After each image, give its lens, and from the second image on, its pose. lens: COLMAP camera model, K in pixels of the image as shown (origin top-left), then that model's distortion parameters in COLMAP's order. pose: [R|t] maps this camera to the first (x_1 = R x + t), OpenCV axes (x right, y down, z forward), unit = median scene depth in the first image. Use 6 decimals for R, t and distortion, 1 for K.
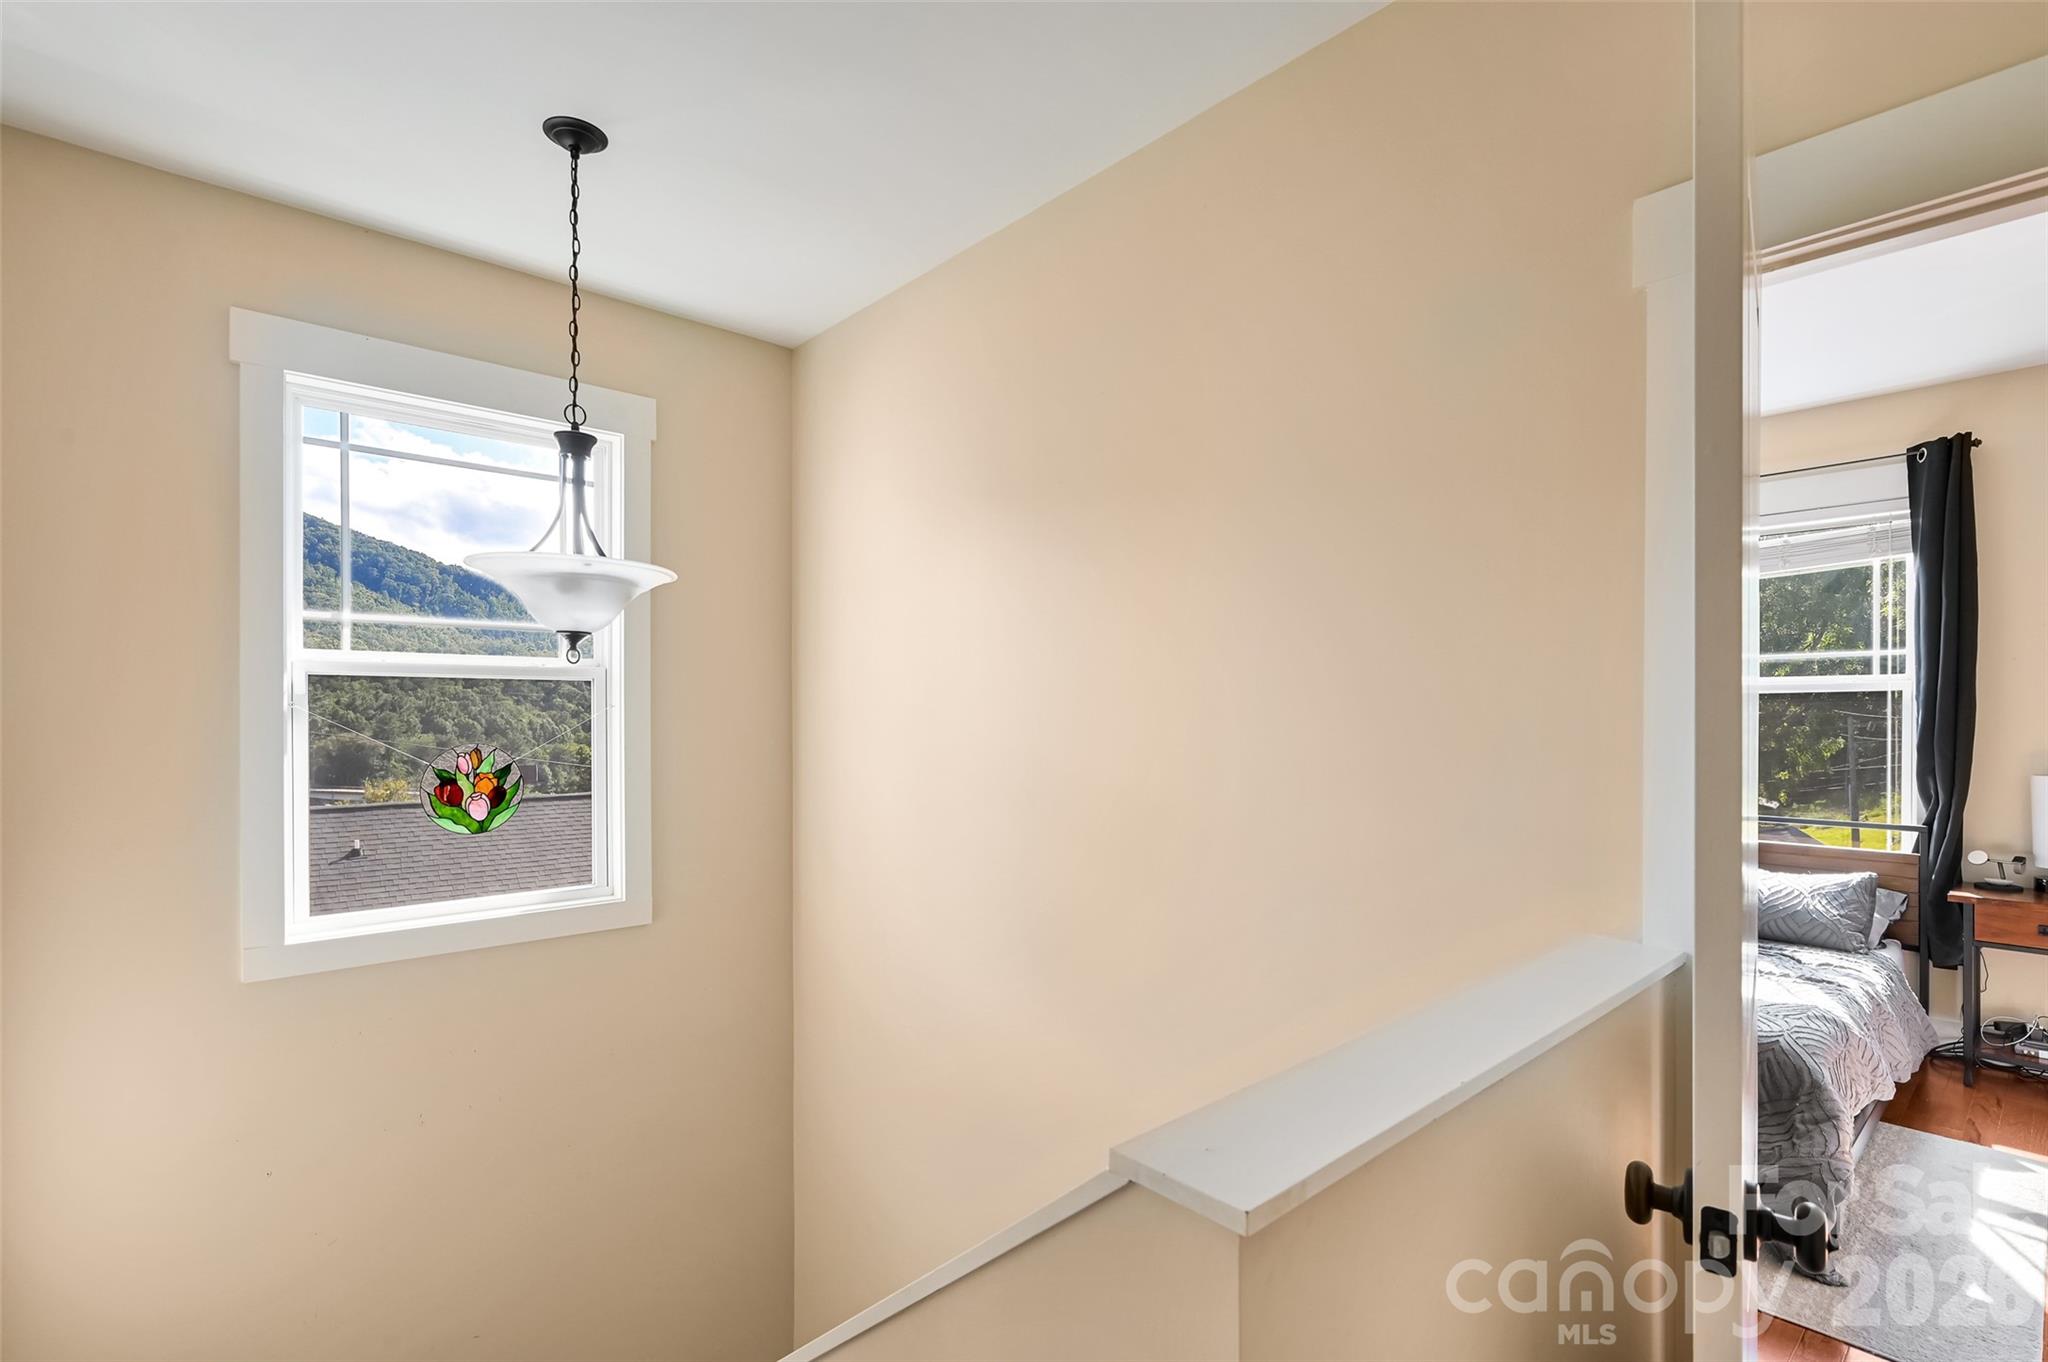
lens RADIAL K [[956.3, 0, 1018.1], [0, 956.3, 689.5], [0, 0, 1]] dist [0.001020, 0.000154]
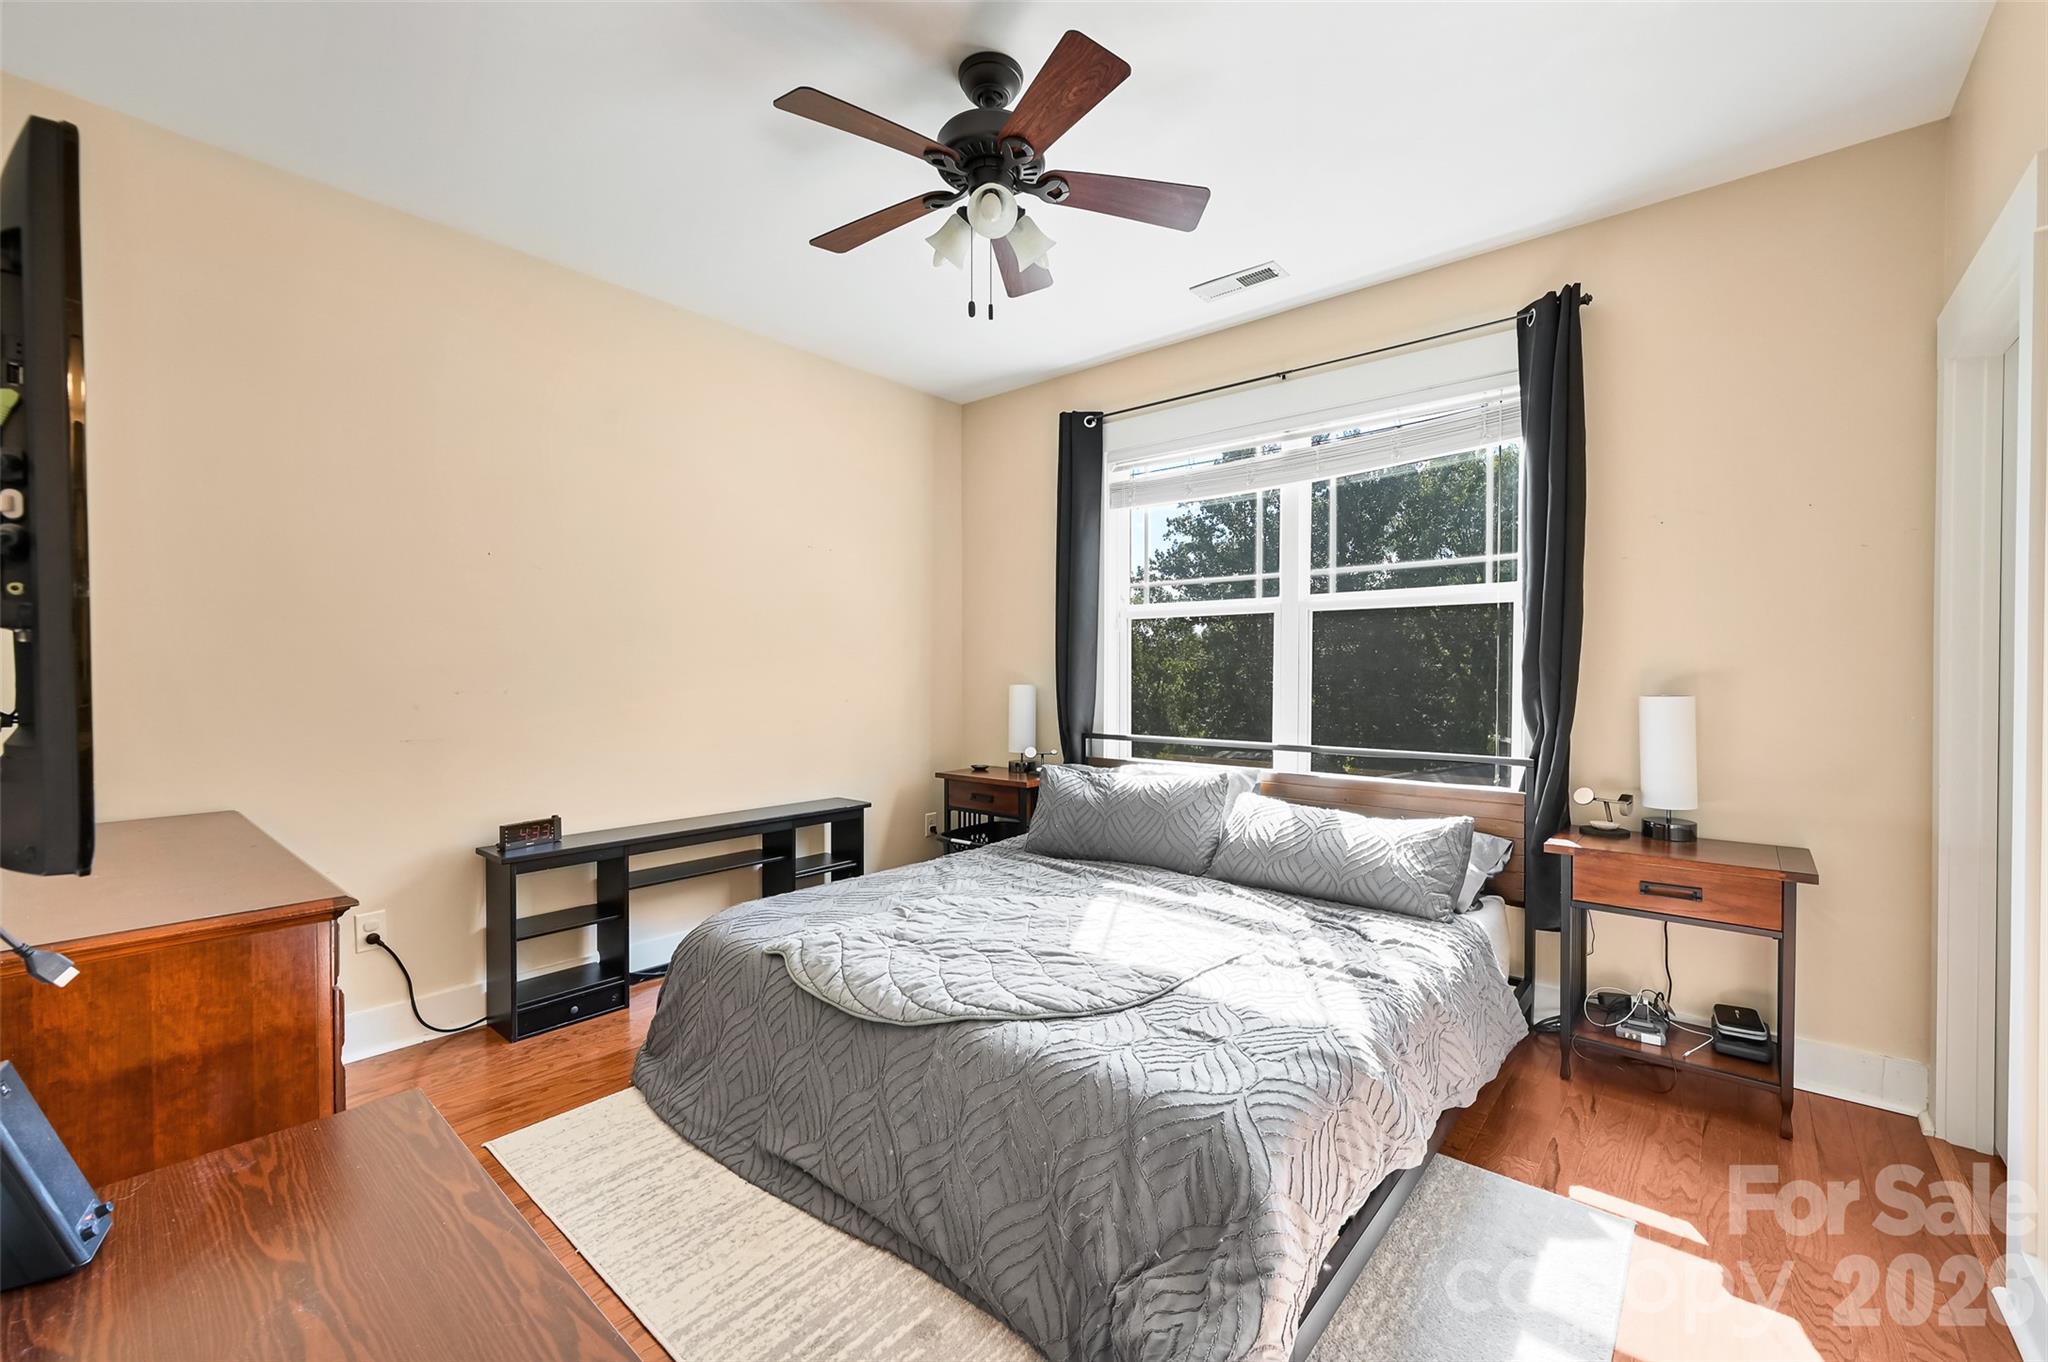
lens RADIAL K [[829.7, 0, 1029.0], [0, 829.7, 648.6], [0, 0, 1]] dist [0.000434, 0.000095]
pose [[0.990834, 0.006818, 0.134914, 0.429166], [-0.007091, 0.999974, 0.001543, 0.049555], [-0.134900, -0.002486, 0.990856, 0.352296]]
